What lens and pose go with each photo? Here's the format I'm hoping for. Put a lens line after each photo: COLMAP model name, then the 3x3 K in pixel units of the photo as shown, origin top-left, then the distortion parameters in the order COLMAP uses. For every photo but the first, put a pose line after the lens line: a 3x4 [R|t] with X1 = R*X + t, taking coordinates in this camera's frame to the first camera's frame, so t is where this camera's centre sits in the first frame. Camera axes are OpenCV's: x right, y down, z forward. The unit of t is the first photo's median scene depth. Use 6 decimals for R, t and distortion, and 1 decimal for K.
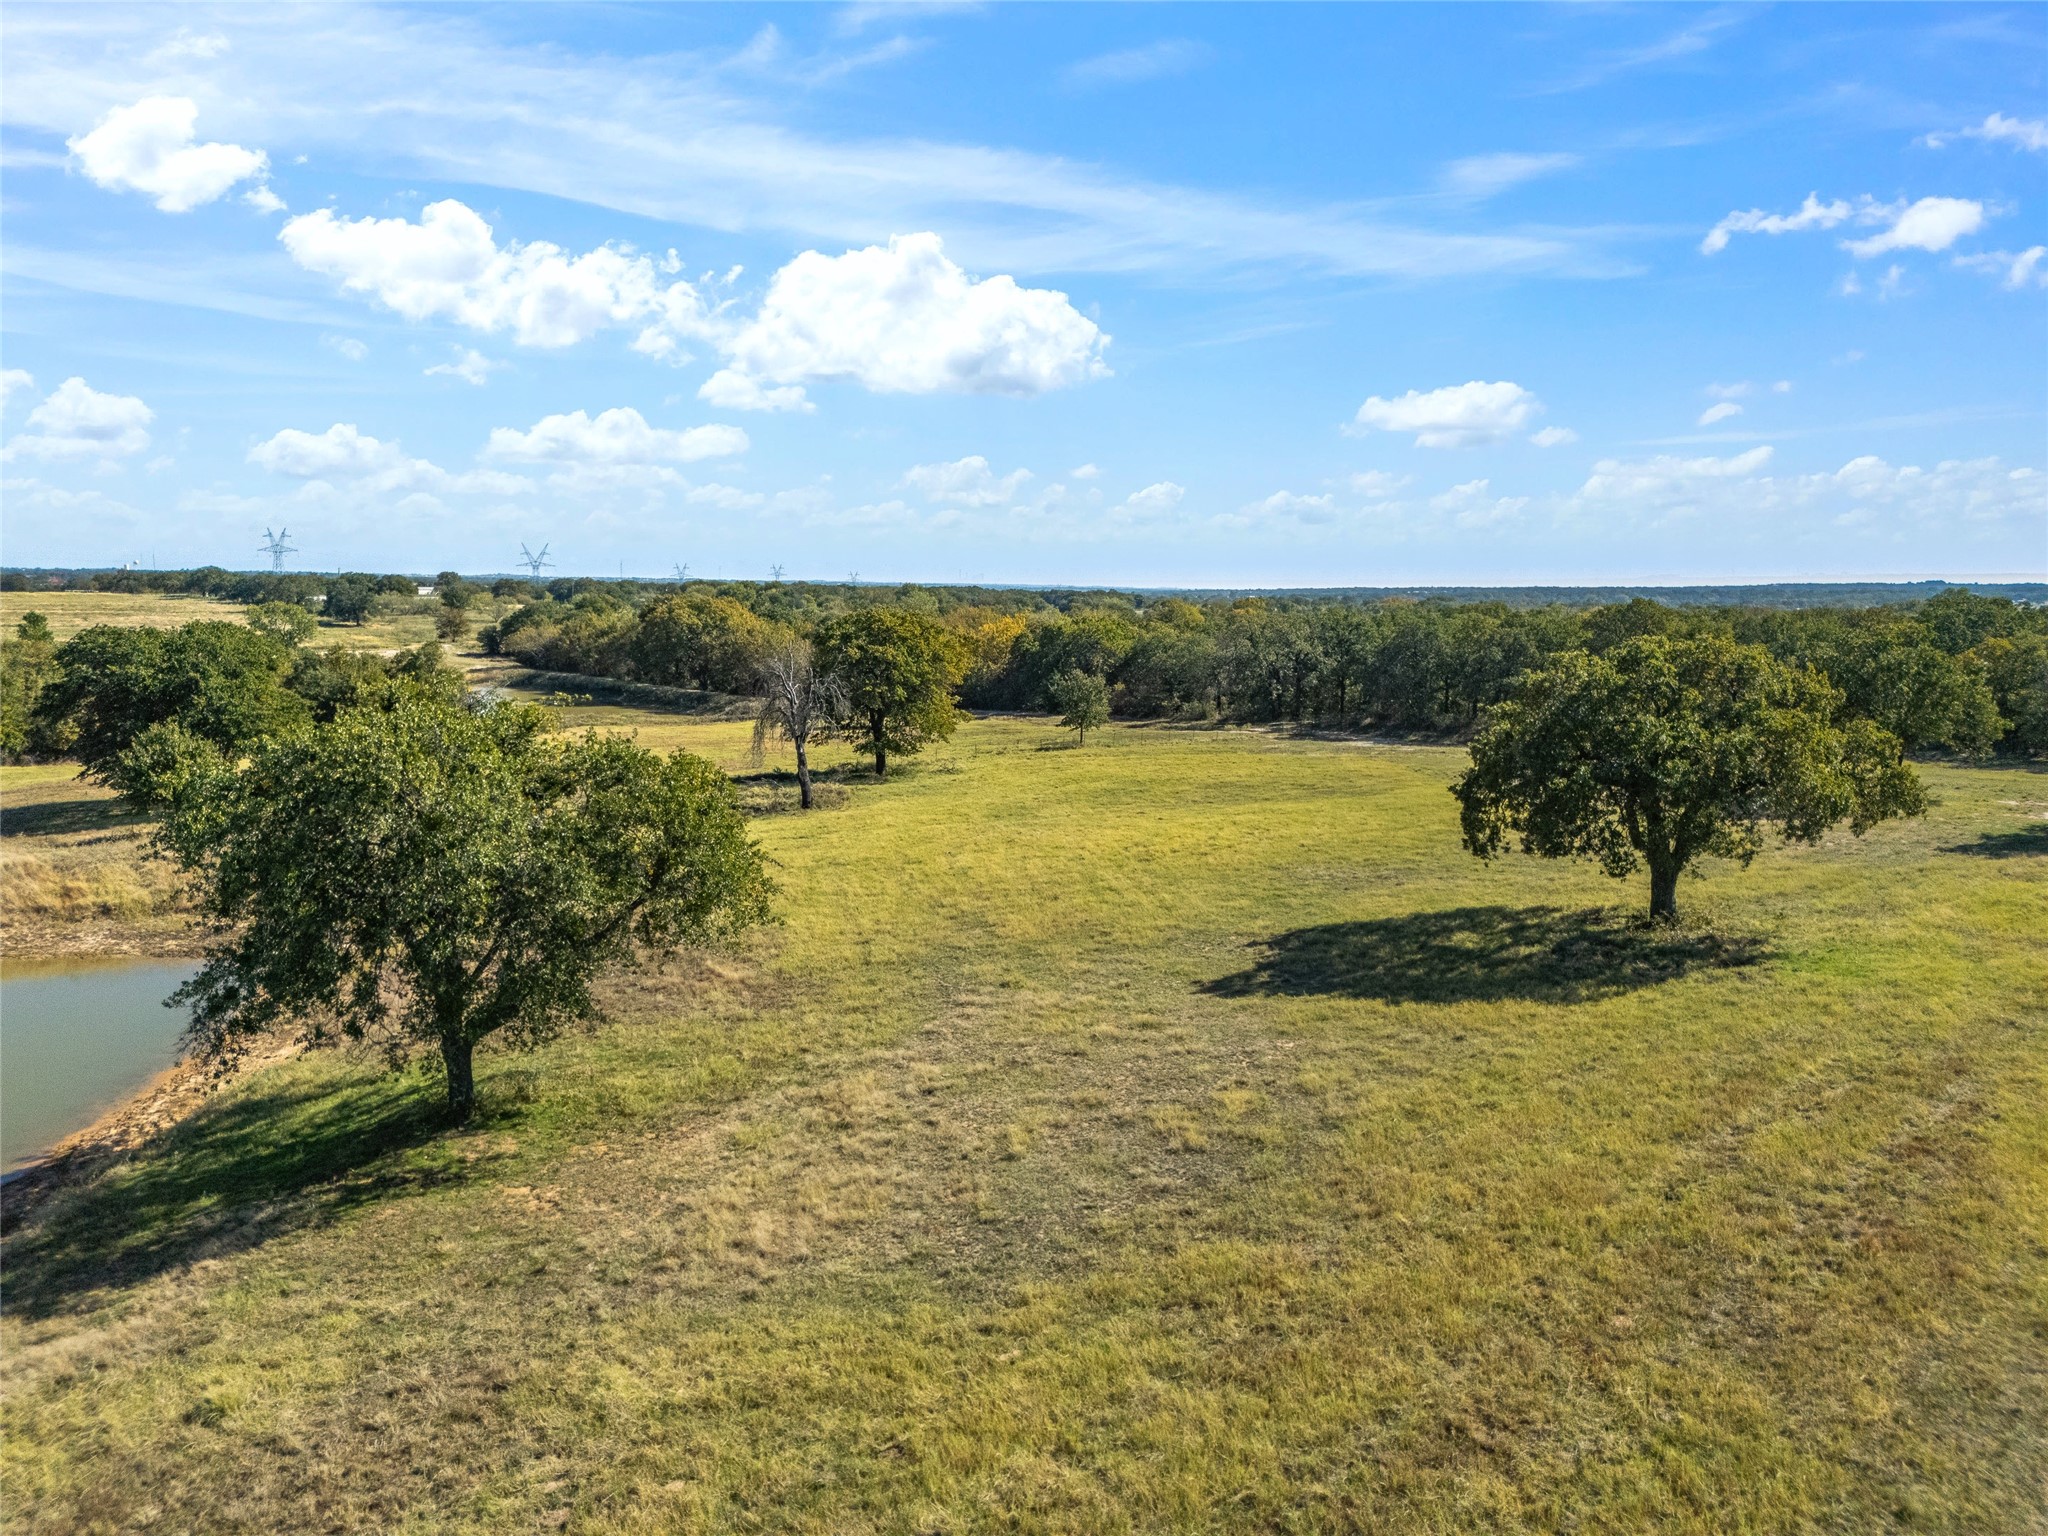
lens RADIAL K [[1527.2, 0, 1029.1], [0, 1527.2, 746.5], [0, 0, 1]] dist [0.073071, -0.072172]
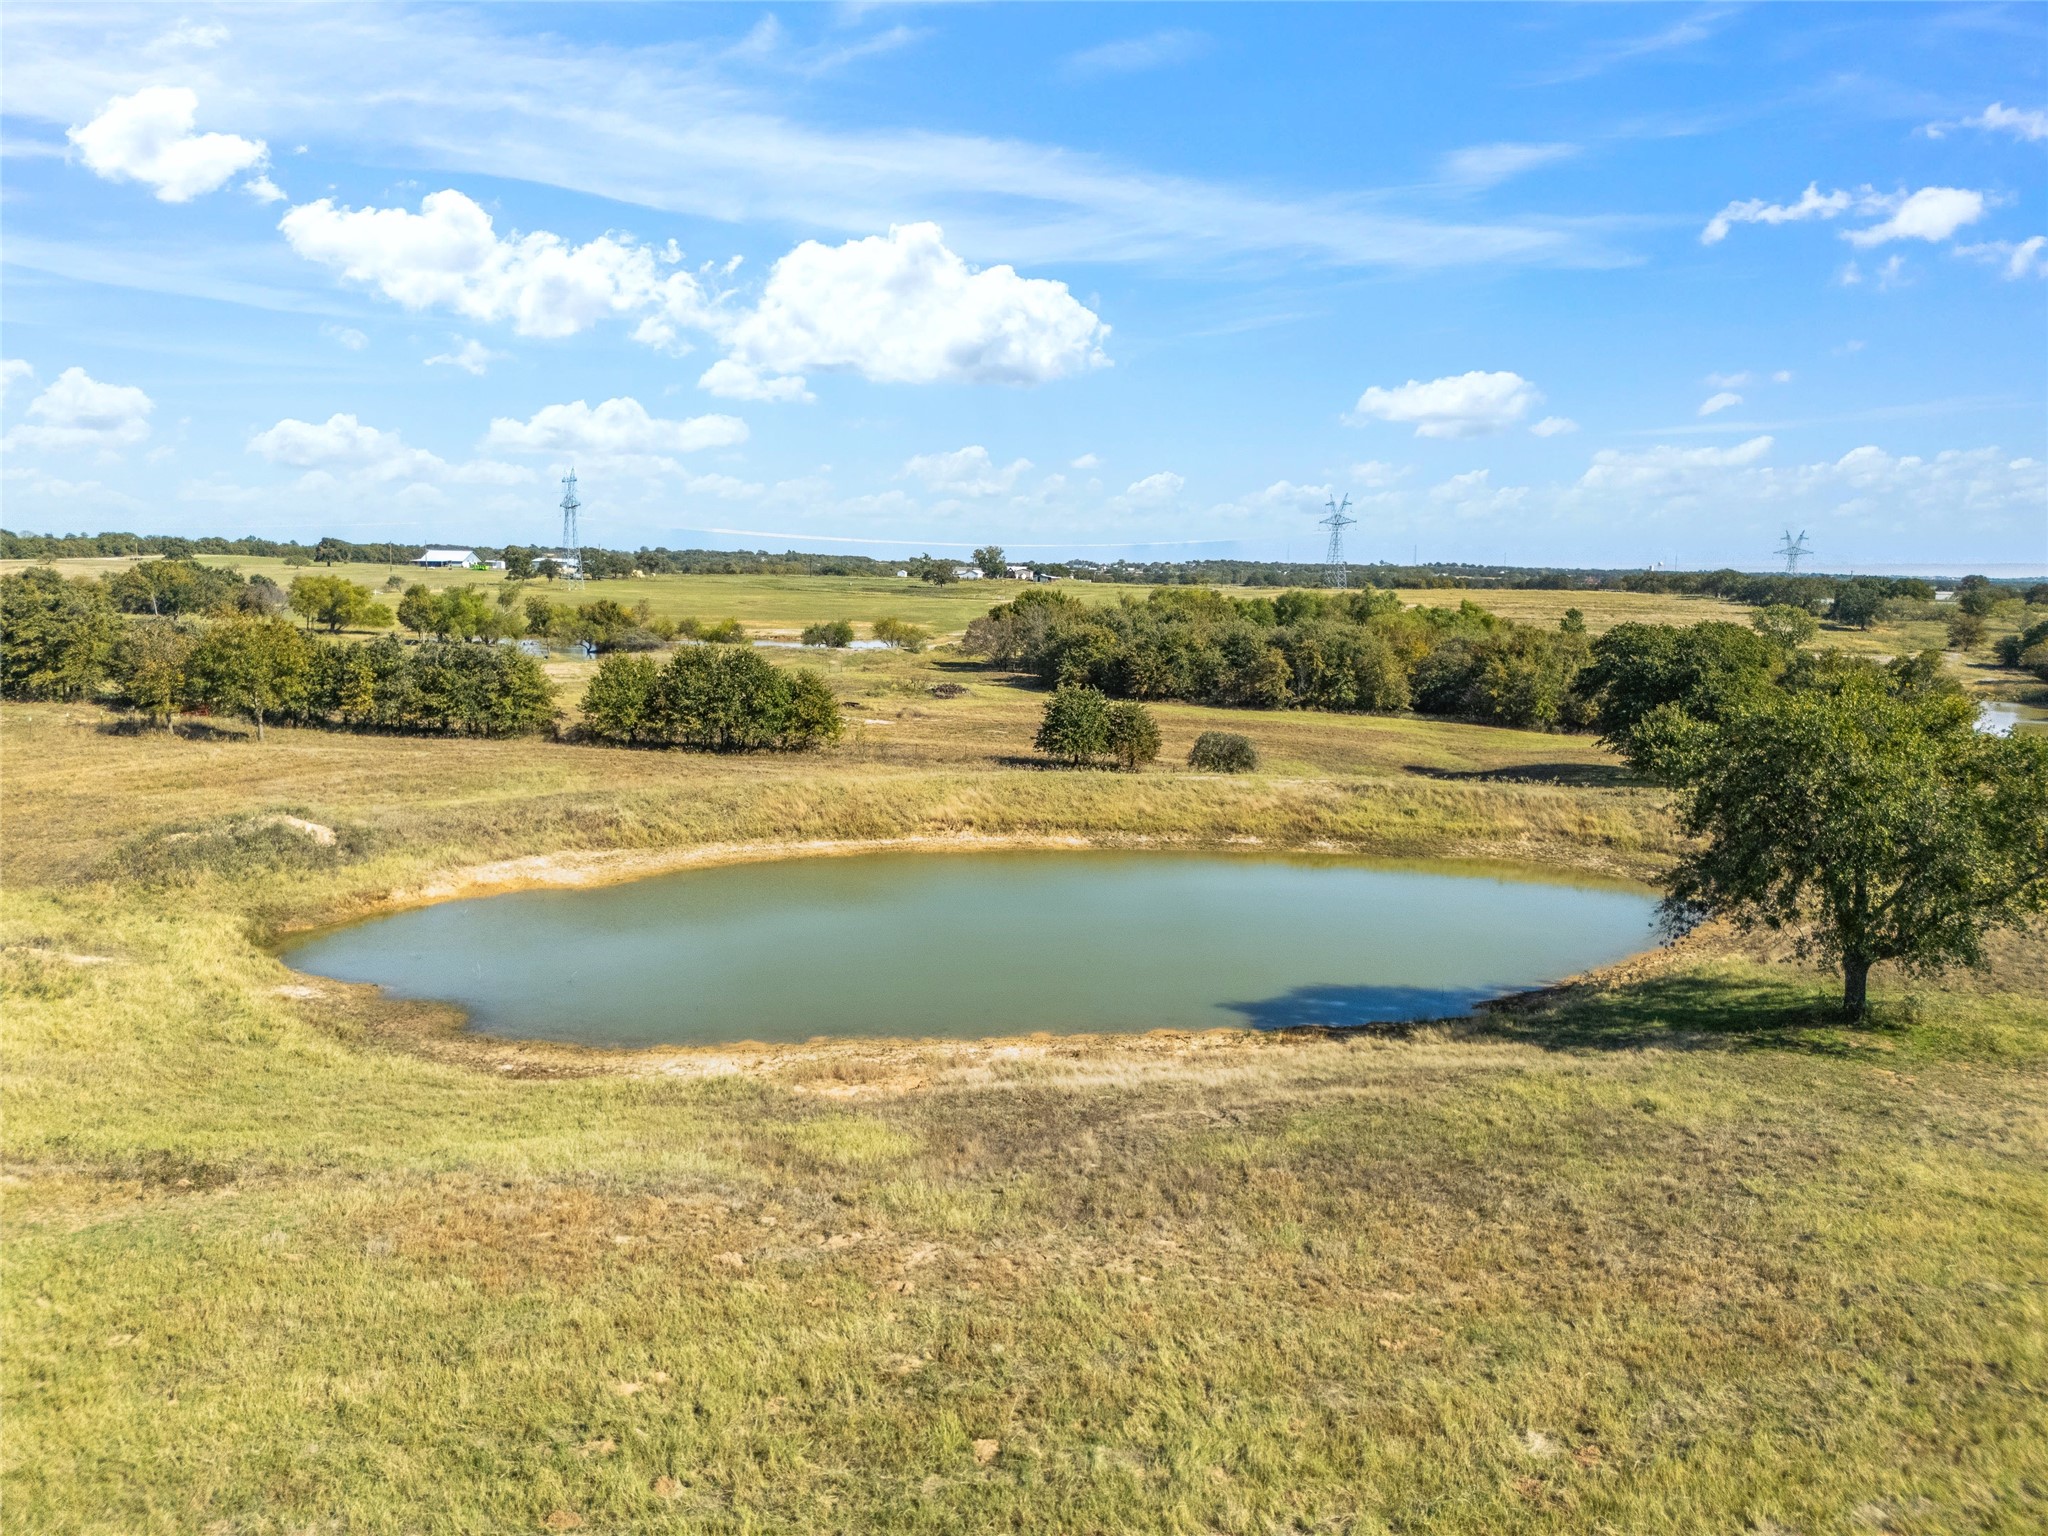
lens RADIAL K [[1507.3, 0, 1023.3], [0, 1507.3, 793.8], [0, 0, 1]] dist [0.061653, -0.058888]
pose [[0.612545, 0.126190, -0.780298, 0.062114], [-0.101801, 0.991547, 0.080439, 0.008582], [0.783853, 0.030162, 0.620214, -0.115611]]
